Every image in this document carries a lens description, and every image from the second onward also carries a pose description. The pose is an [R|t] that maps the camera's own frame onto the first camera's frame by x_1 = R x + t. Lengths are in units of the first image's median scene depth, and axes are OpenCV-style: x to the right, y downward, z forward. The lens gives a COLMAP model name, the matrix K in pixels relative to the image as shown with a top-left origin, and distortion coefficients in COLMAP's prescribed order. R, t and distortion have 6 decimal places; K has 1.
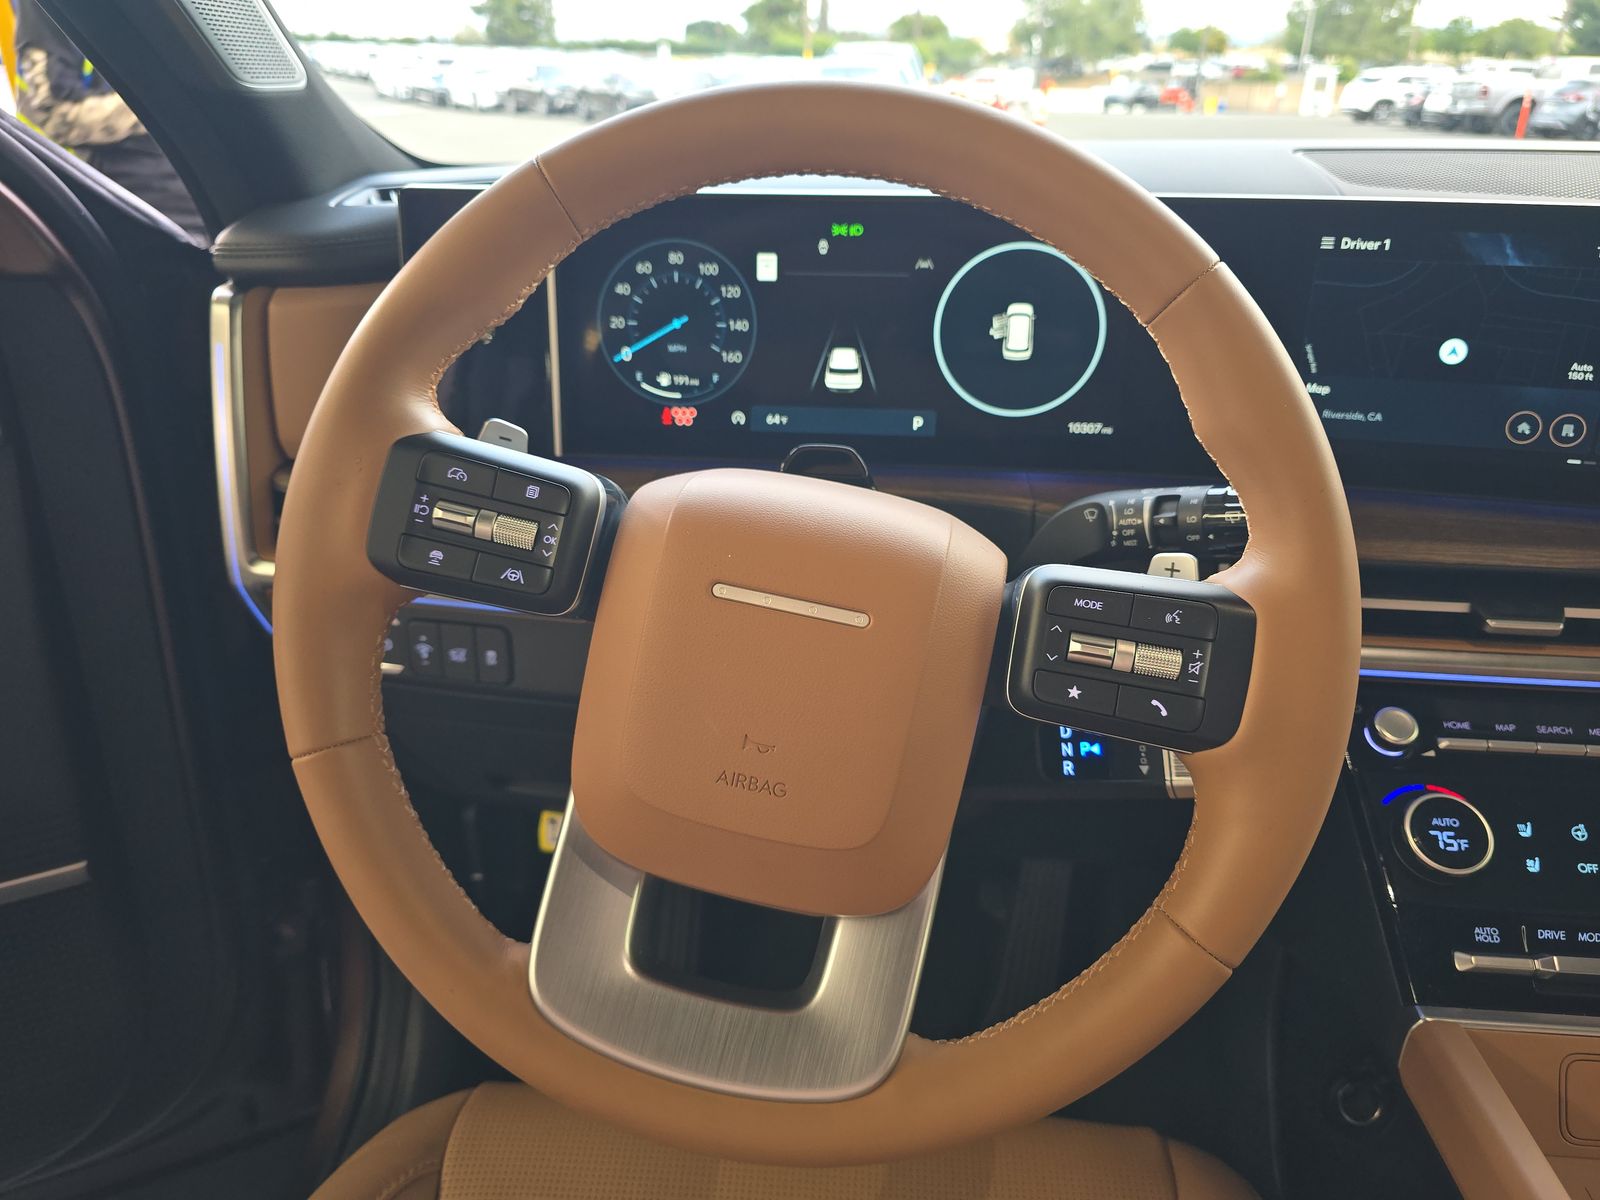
lens RADIAL K [[1080.0, 0, 795.8], [0, 1080.0, 598.1], [0, 0, 1]] dist [0.041599, -0.024797]
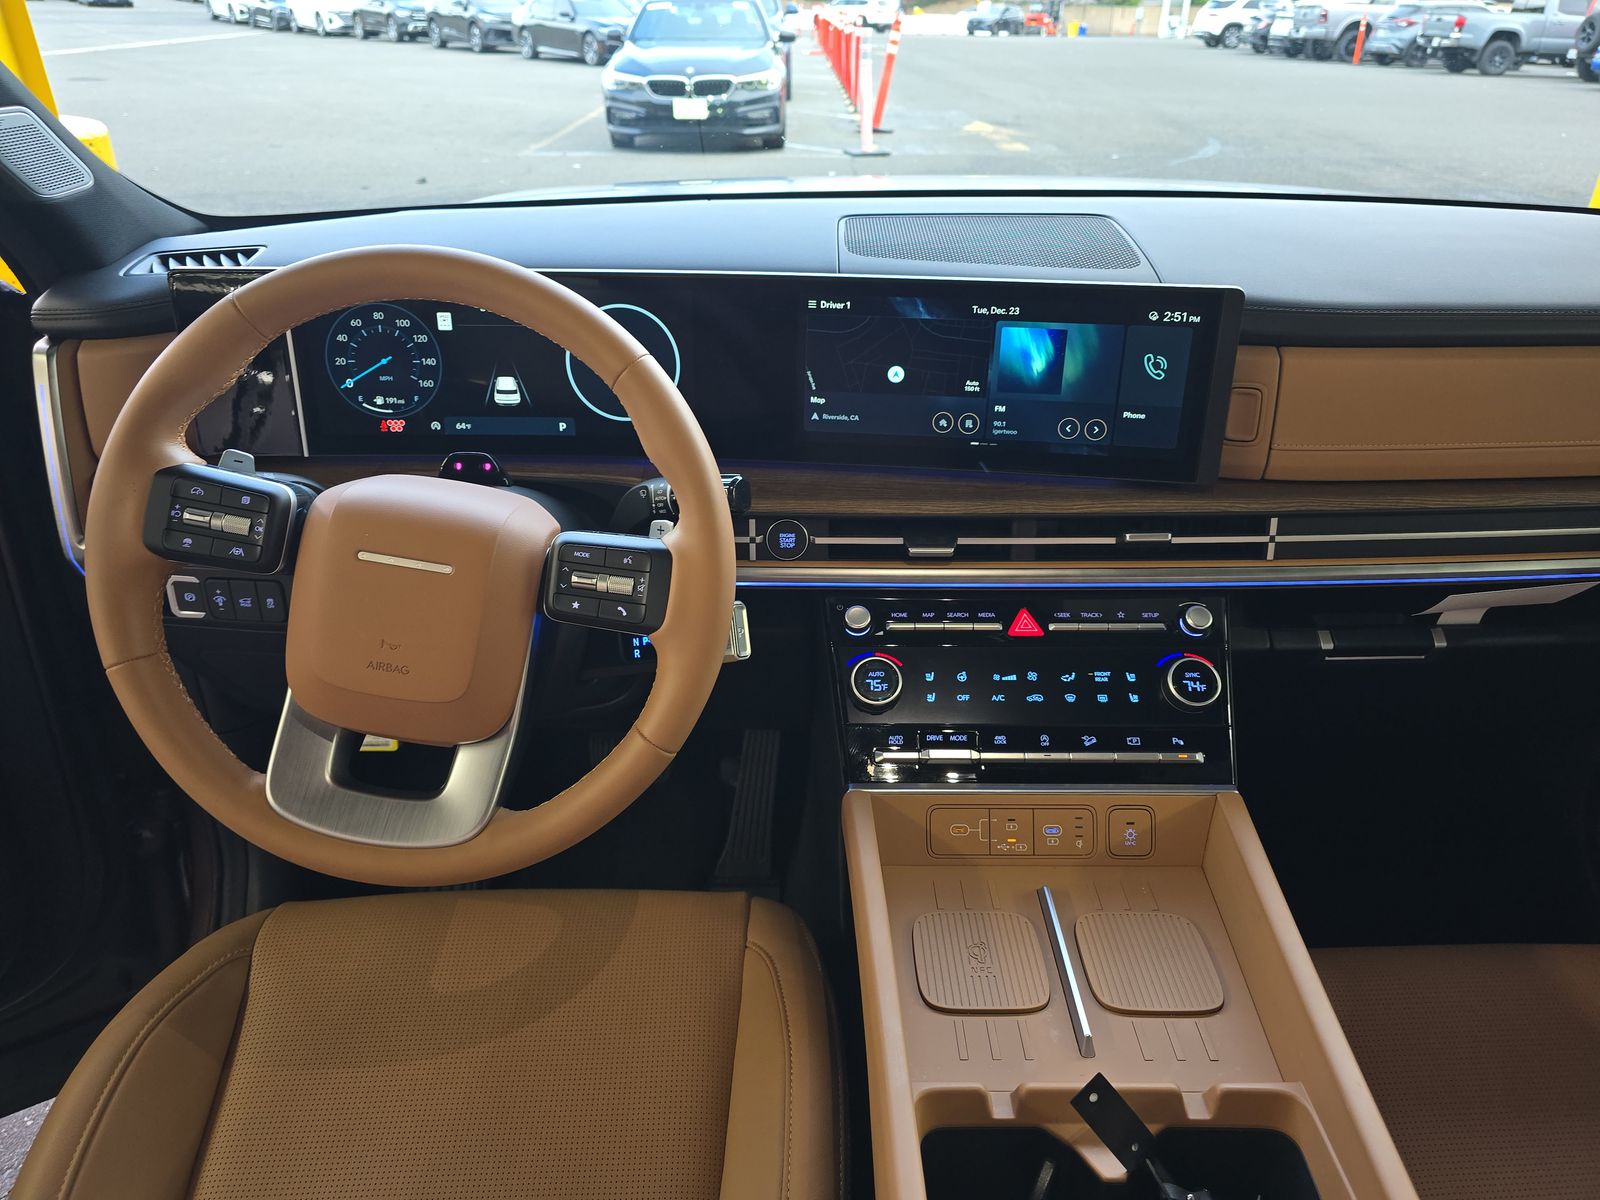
lens RADIAL K [[1080.0, 0, 795.6], [0, 1080.0, 593.8], [0, 0, 1]] dist [0.041599, -0.024797]
pose [[0.994753, -0.047890, 0.090407, 0.314374], [0.042506, 0.997259, 0.060562, -0.015242], [-0.093060, -0.056402, 0.994062, -0.533953]]
